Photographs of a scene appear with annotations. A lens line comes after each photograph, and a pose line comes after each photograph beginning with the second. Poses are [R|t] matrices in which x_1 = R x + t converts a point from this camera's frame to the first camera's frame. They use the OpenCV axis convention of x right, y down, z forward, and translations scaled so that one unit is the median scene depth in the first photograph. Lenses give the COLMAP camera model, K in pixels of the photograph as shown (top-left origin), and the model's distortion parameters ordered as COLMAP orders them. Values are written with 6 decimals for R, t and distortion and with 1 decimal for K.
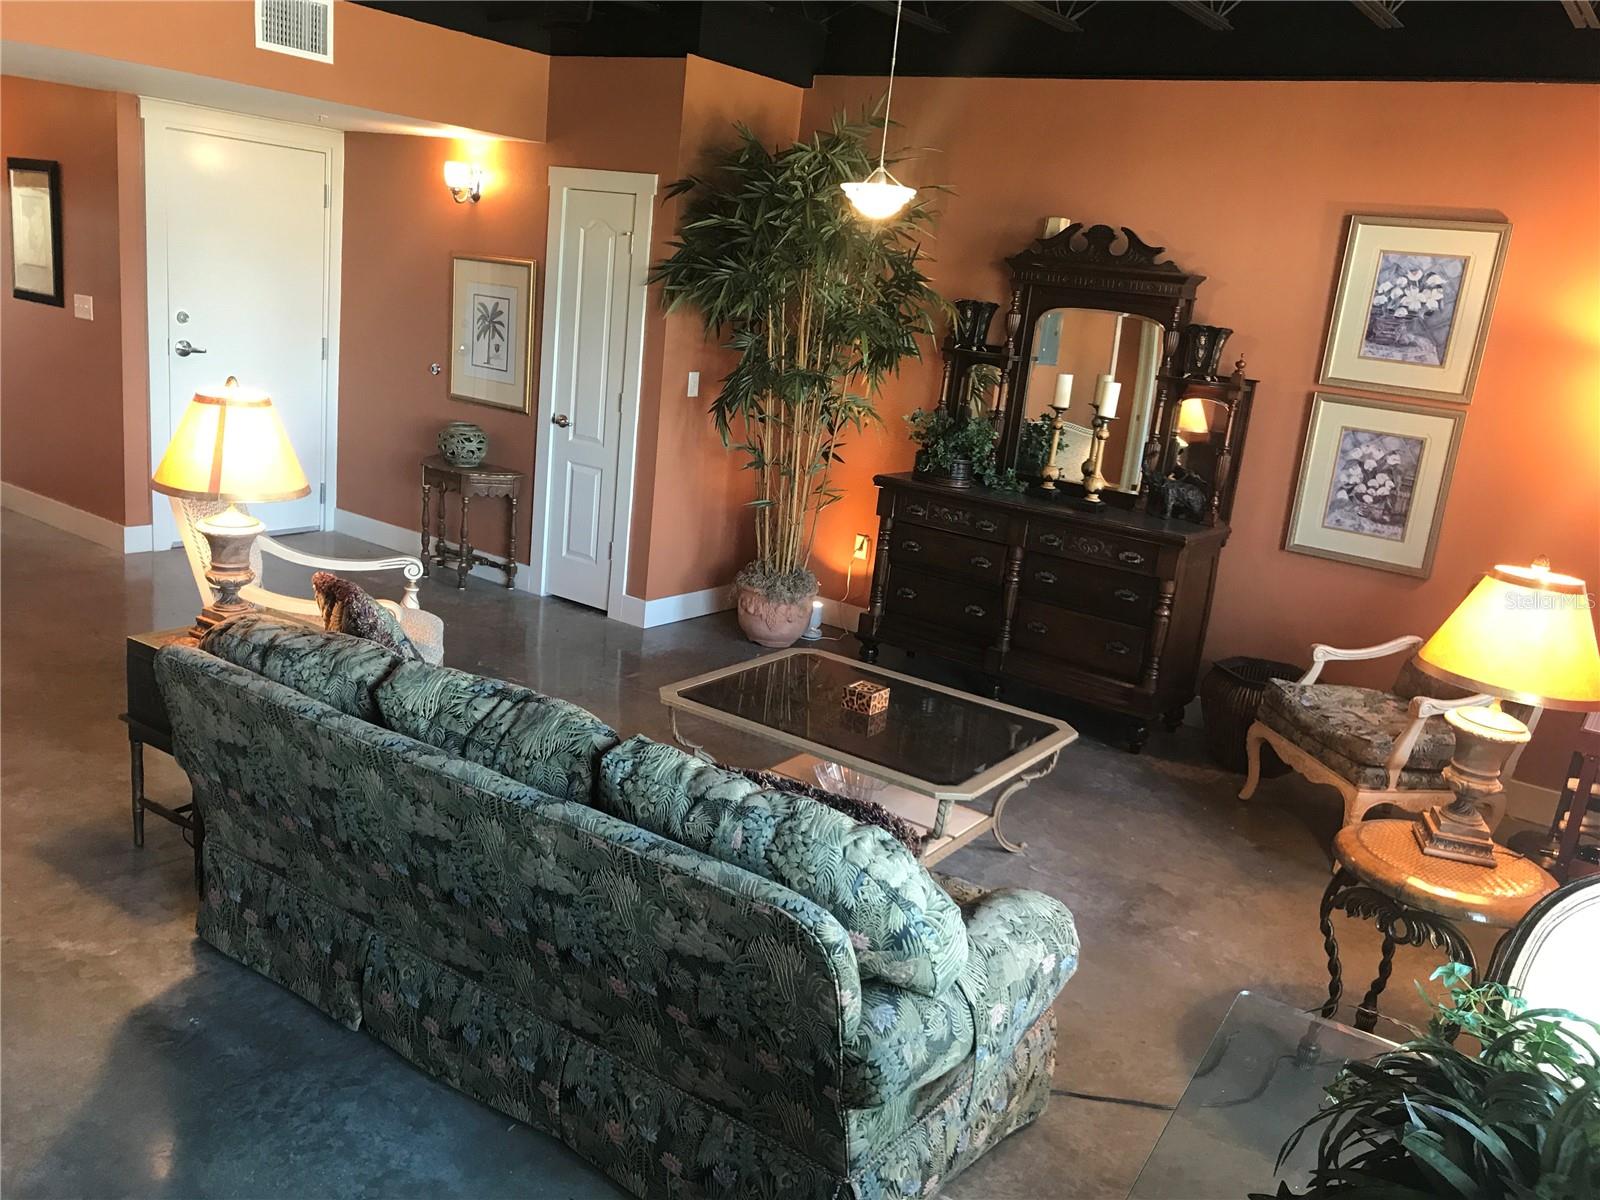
lens RADIAL K [[1318.8, 0, 805.5], [0, 1318.8, 597.8], [0, 0, 1]] dist [0.076264, -0.110683]
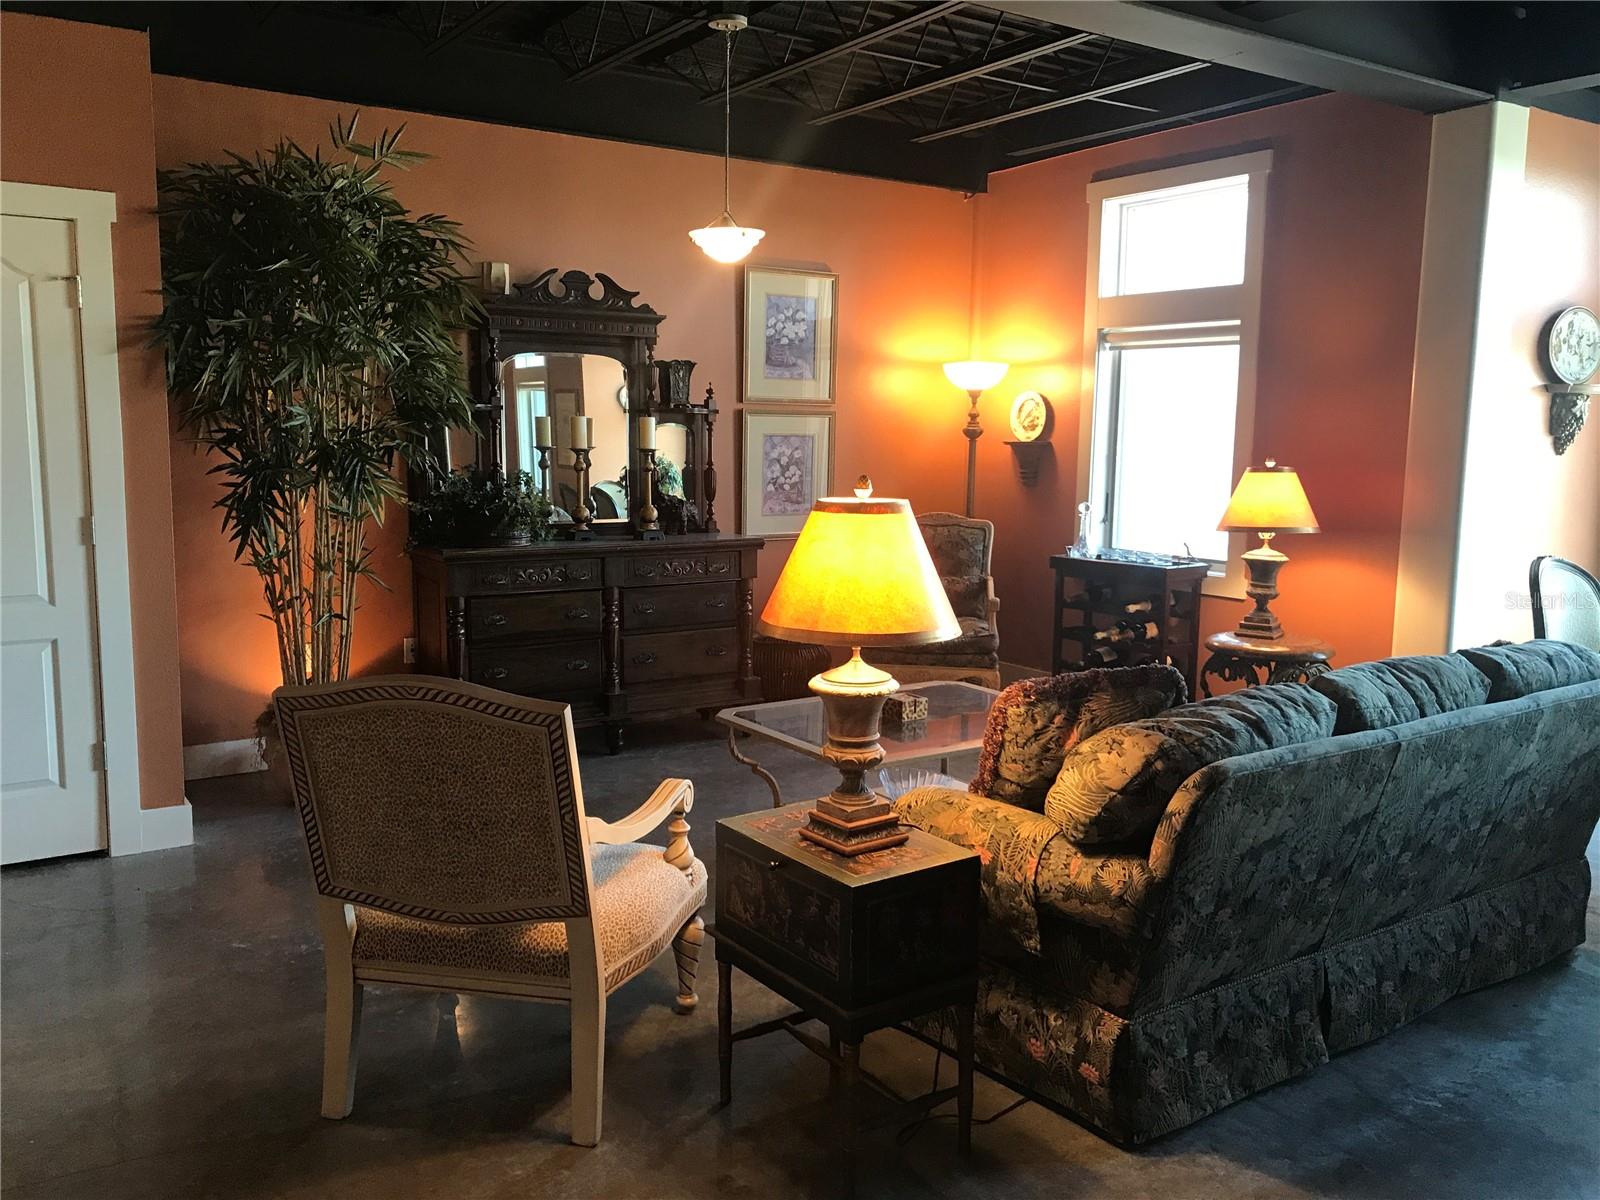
lens RADIAL K [[1318.8, 0, 805.5], [0, 1318.8, 597.8], [0, 0, 1]] dist [0.076264, -0.110683]
pose [[0.355525, -0.221521, 0.908037, -0.747068], [0.247568, 0.959128, 0.137054, -0.142191], [-0.901284, 0.176074, 0.395835, 0.505797]]
